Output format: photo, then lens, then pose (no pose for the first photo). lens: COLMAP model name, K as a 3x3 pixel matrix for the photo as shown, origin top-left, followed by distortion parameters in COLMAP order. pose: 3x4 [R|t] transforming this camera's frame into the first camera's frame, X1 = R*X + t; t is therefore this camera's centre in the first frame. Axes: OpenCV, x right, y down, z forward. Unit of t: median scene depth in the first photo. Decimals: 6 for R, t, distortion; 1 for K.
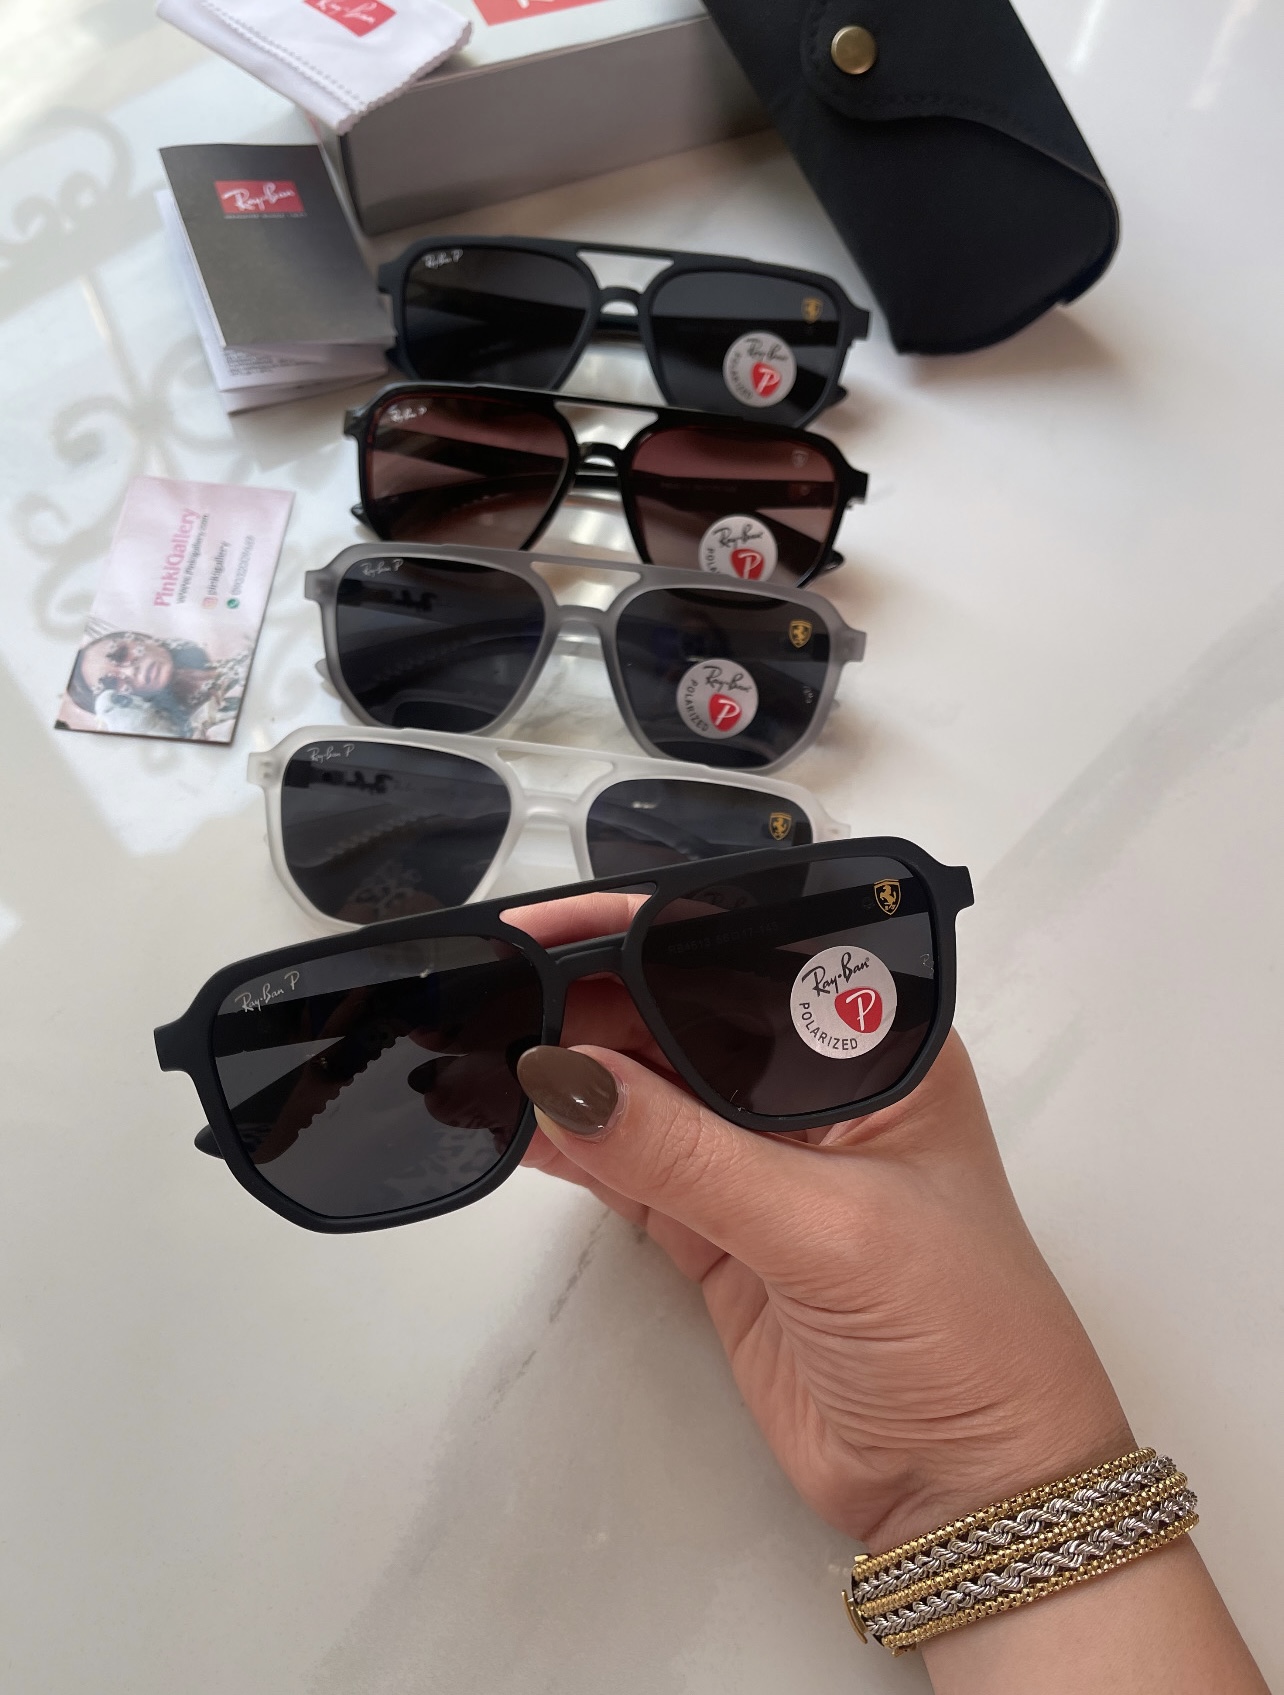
lens RADIAL K [[1328.8, 0, 642.0], [0, 1328.8, 847.5], [0, 0, 1]] dist [0.063554, -0.112771]
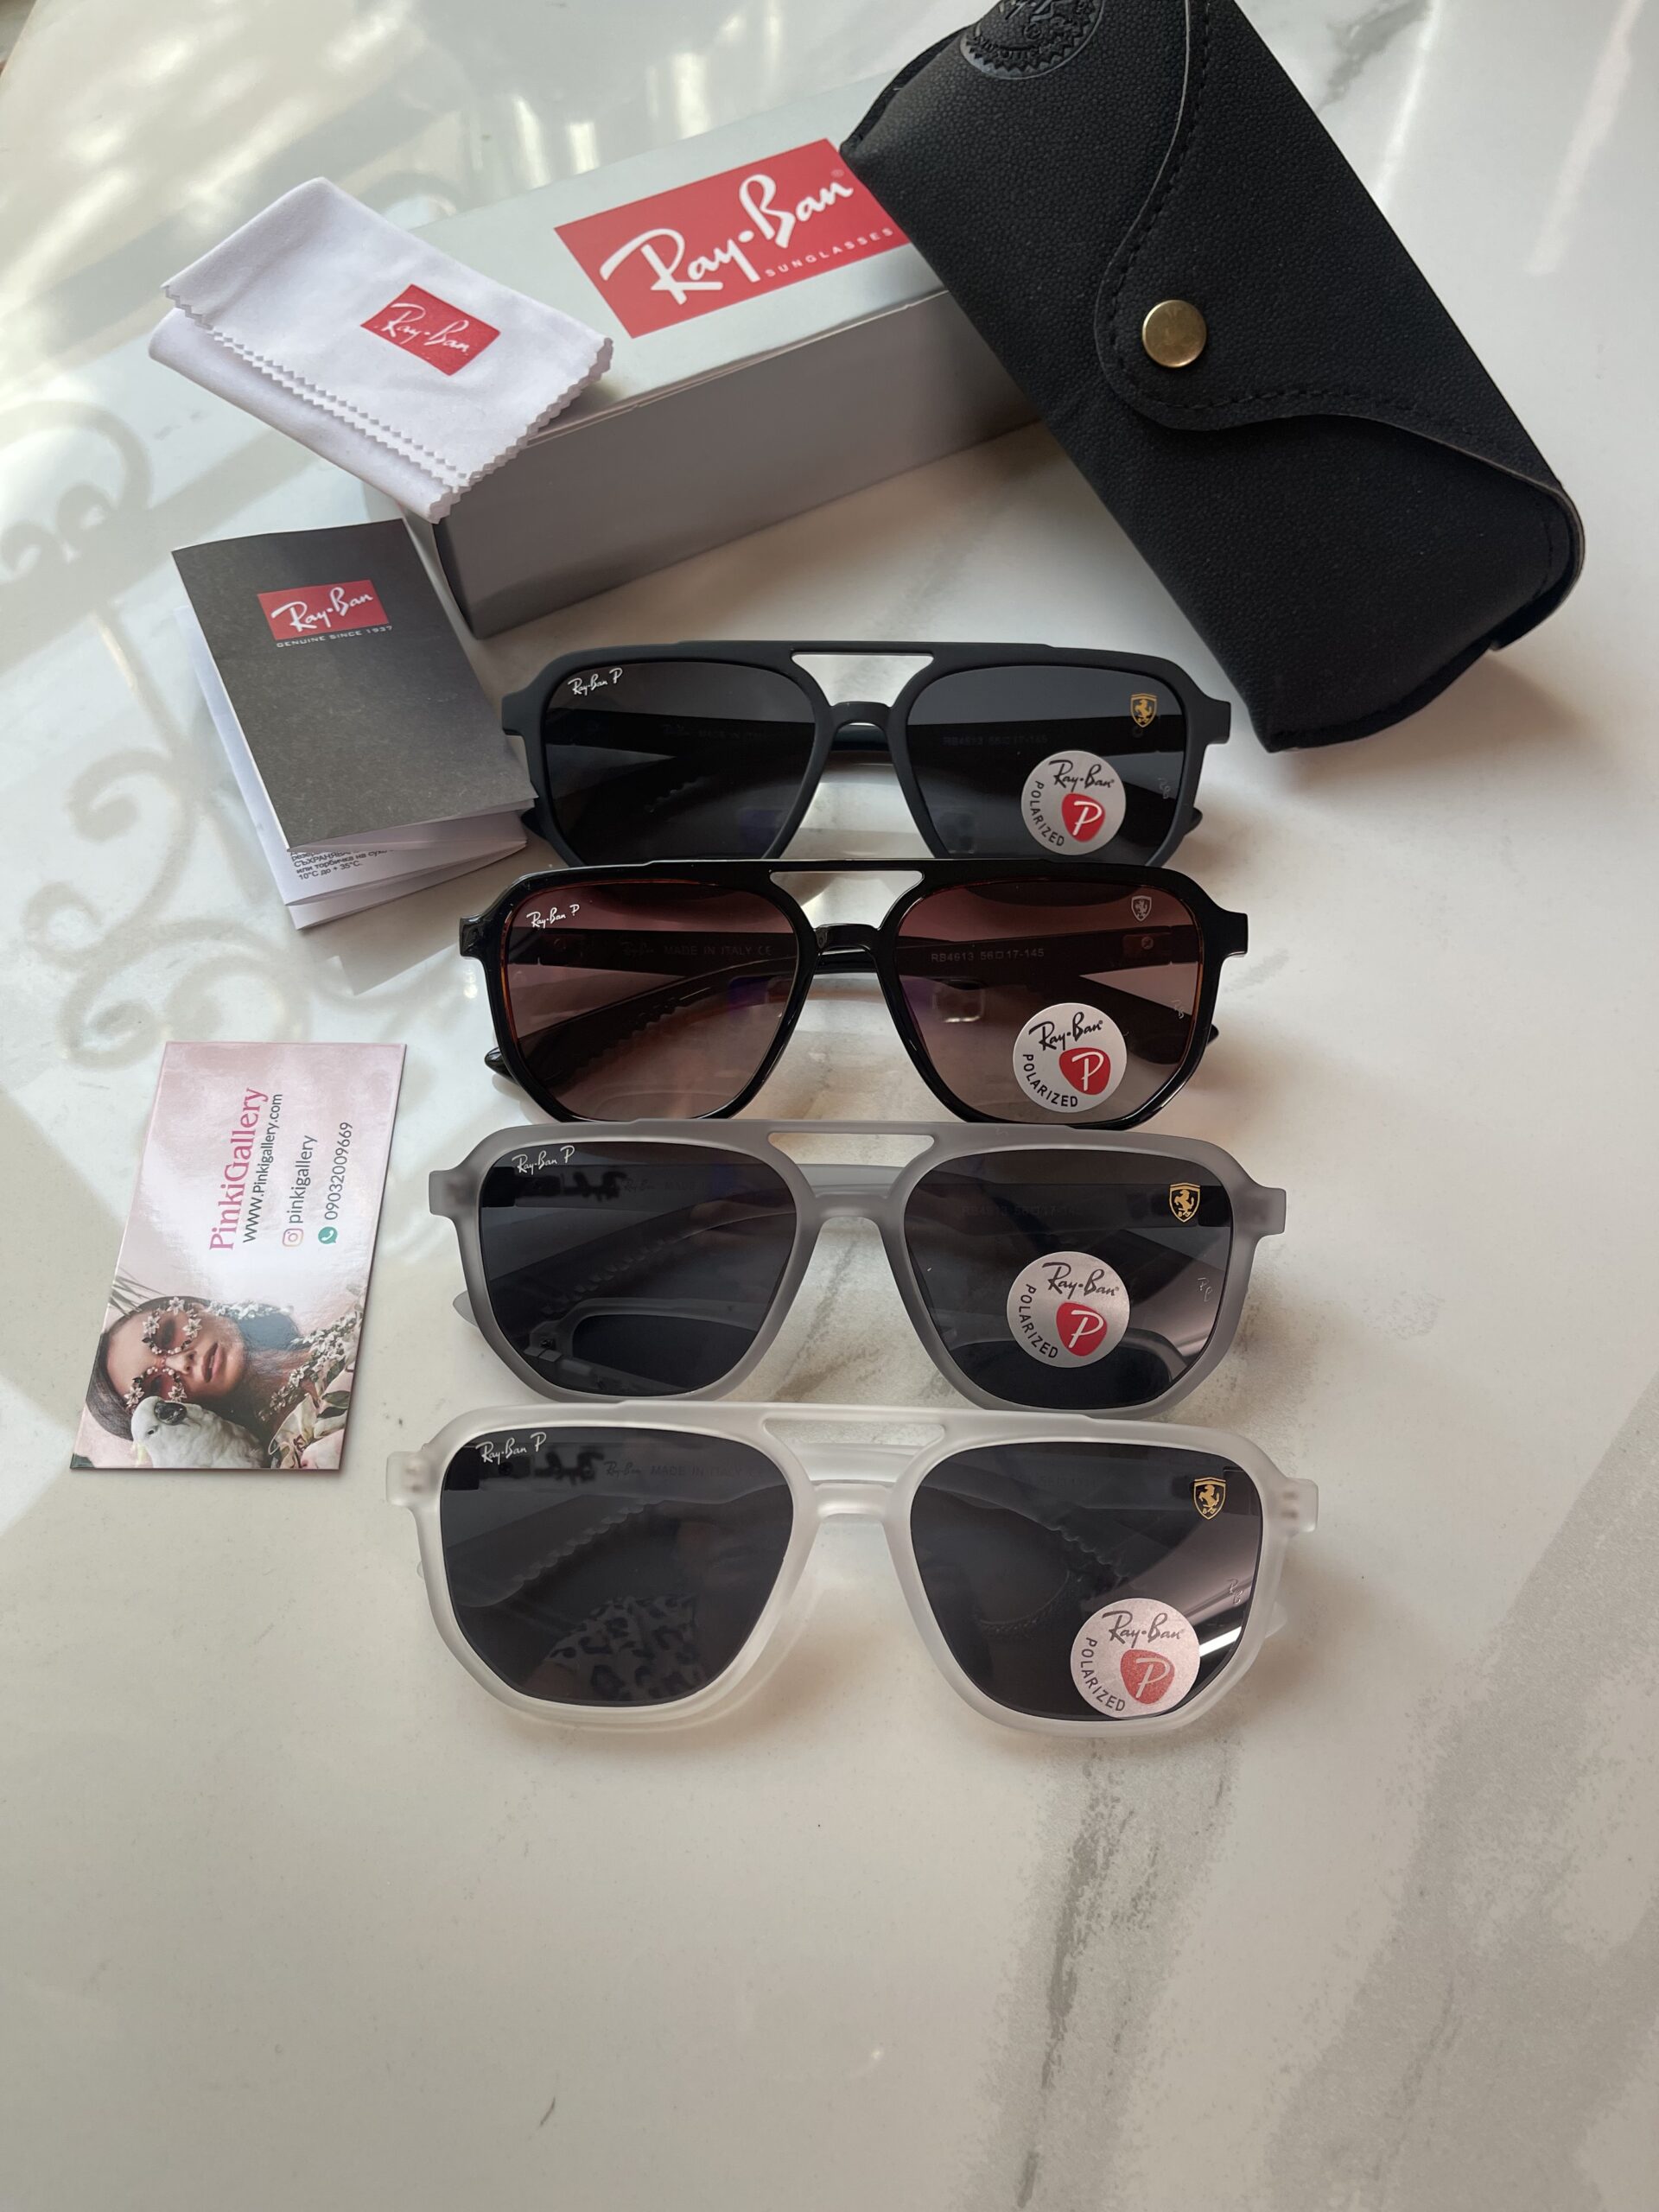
lens RADIAL K [[1685.7, 0, 829.5], [0, 1685.7, 1106.0], [0, 0, 1]] dist [0.015032, 0.005161]
pose [[0.996273, -0.085673, -0.009966, -0.040474], [0.085138, 0.995336, -0.045372, -0.176901], [0.013807, 0.044354, 0.998920, 0.151472]]
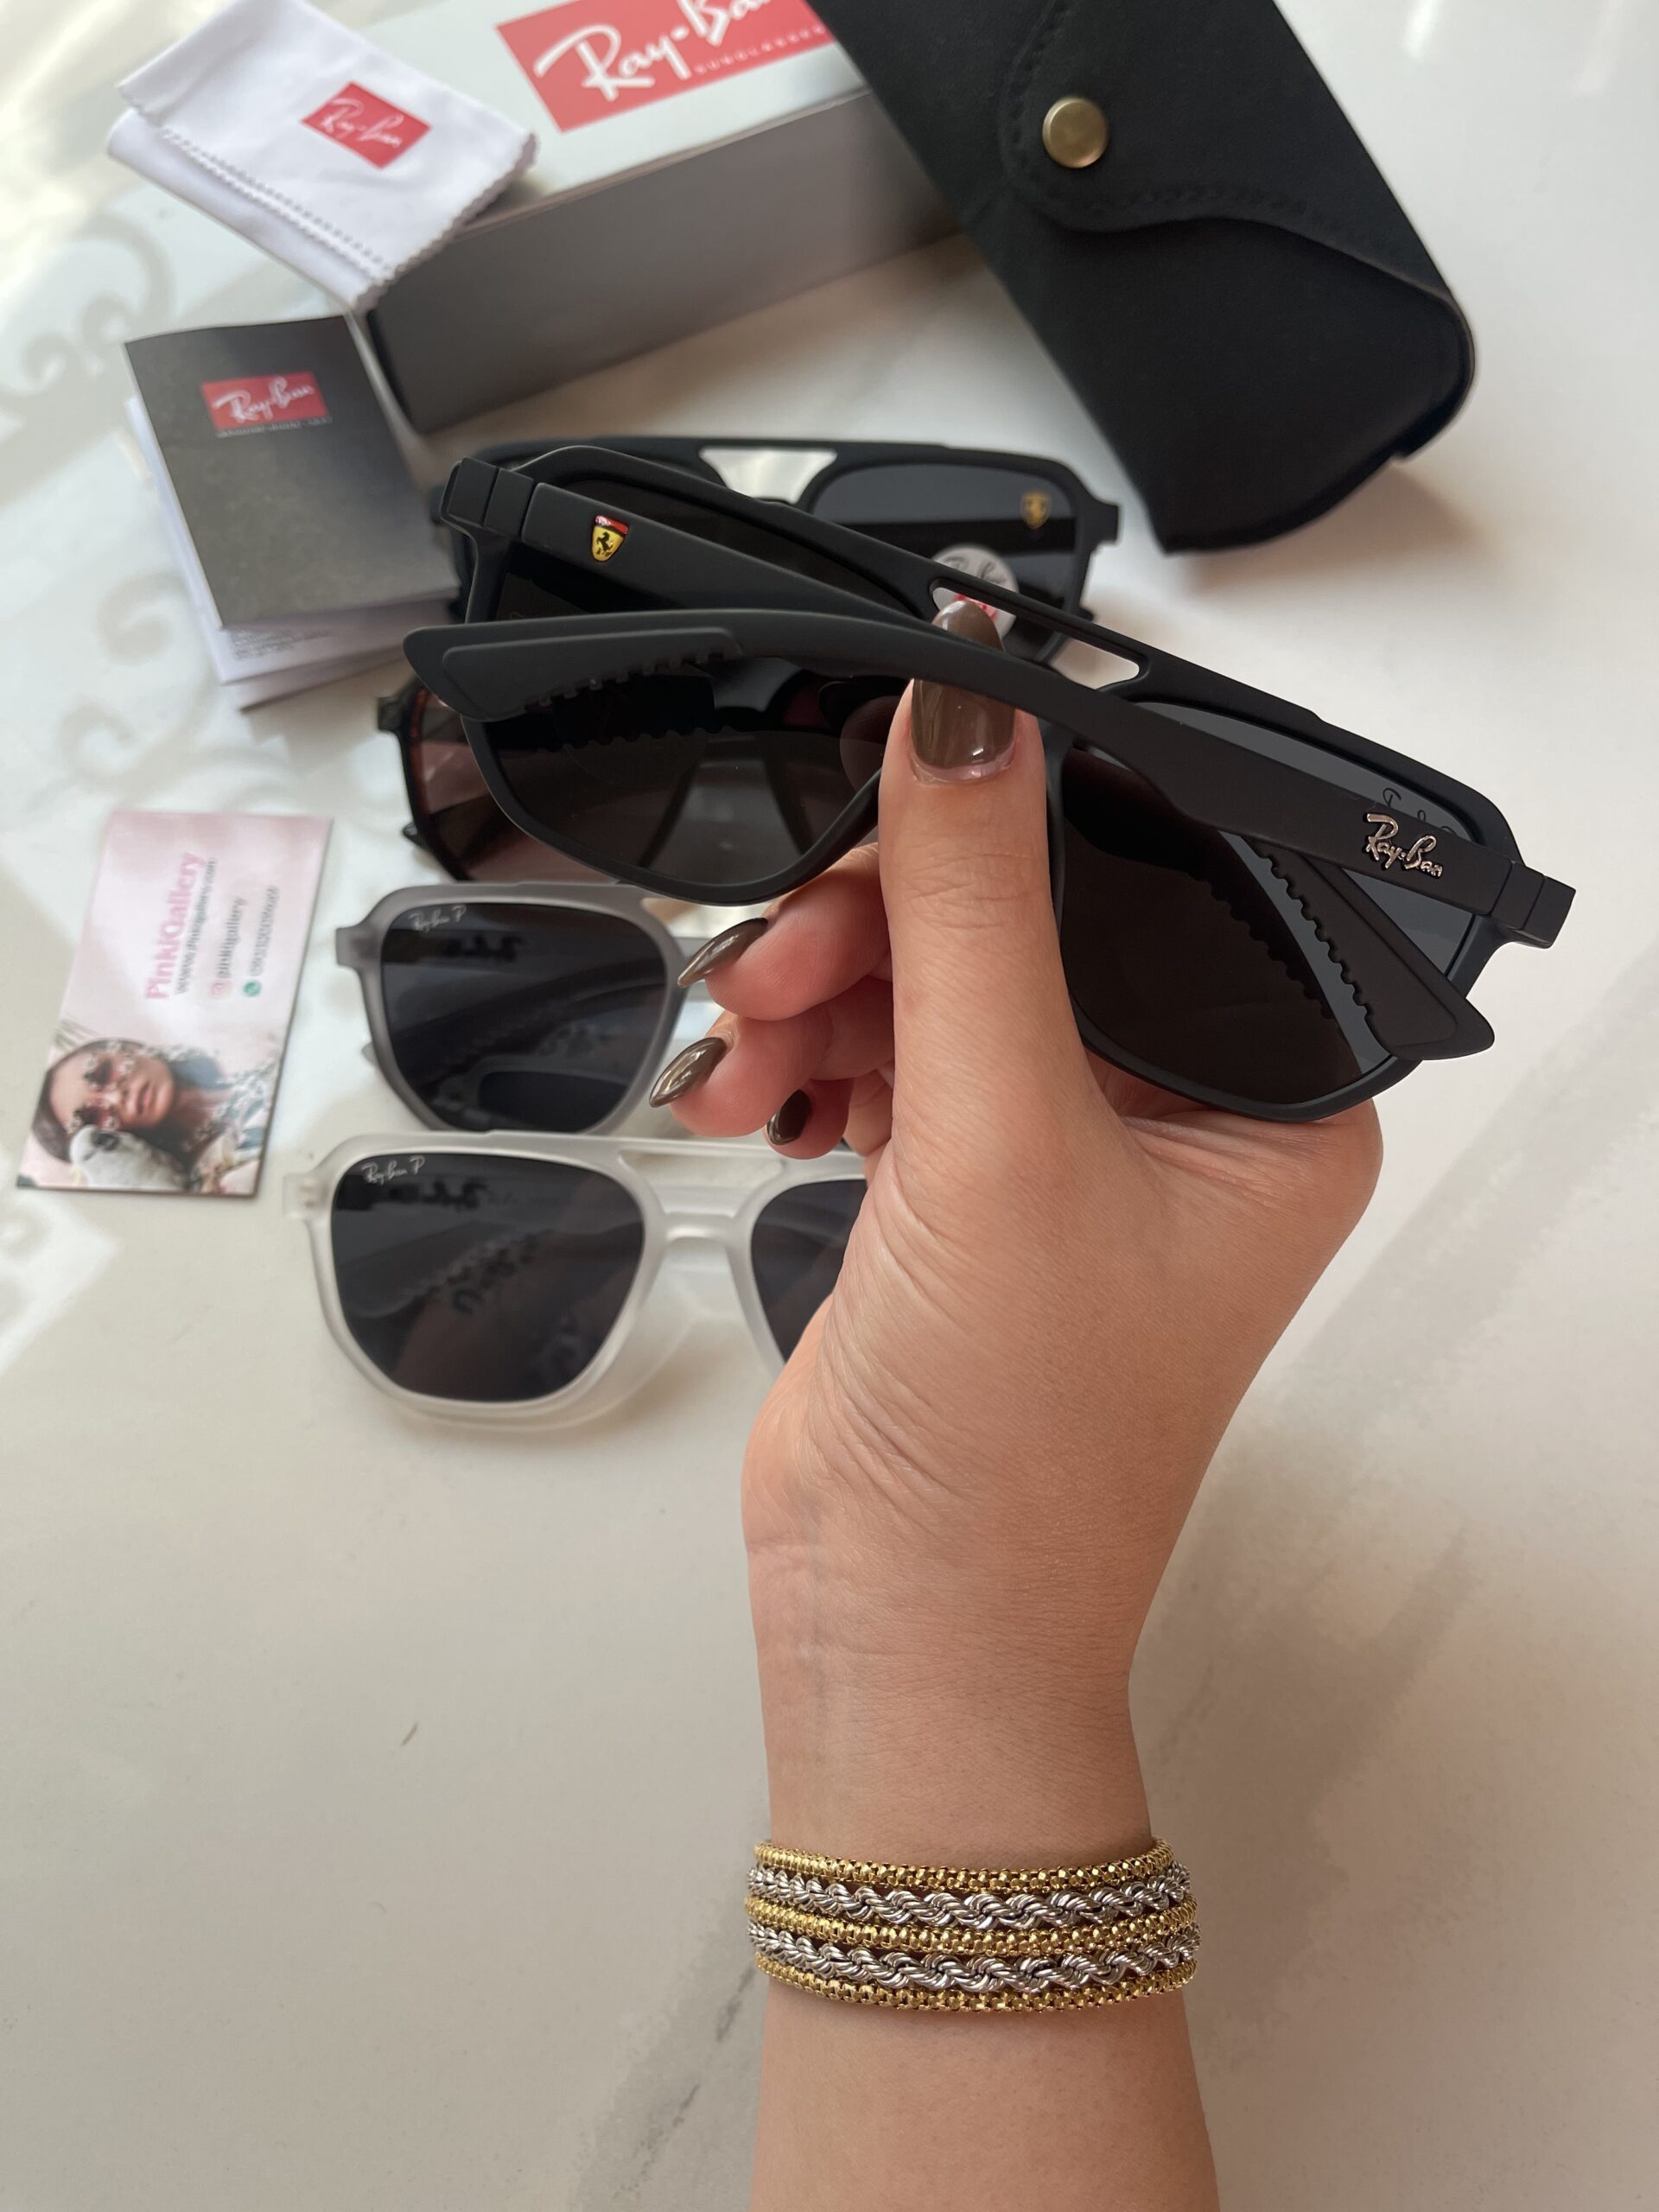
lens RADIAL K [[1681.8, 0, 829.5], [0, 1681.8, 1106.0], [0, 0, 1]] dist [0.054290, -0.100141]
pose [[0.997028, -0.054759, -0.054193, 0.049652], [0.056715, 0.997769, 0.035234, -0.126154], [0.052143, -0.038203, 0.997909, 0.093366]]
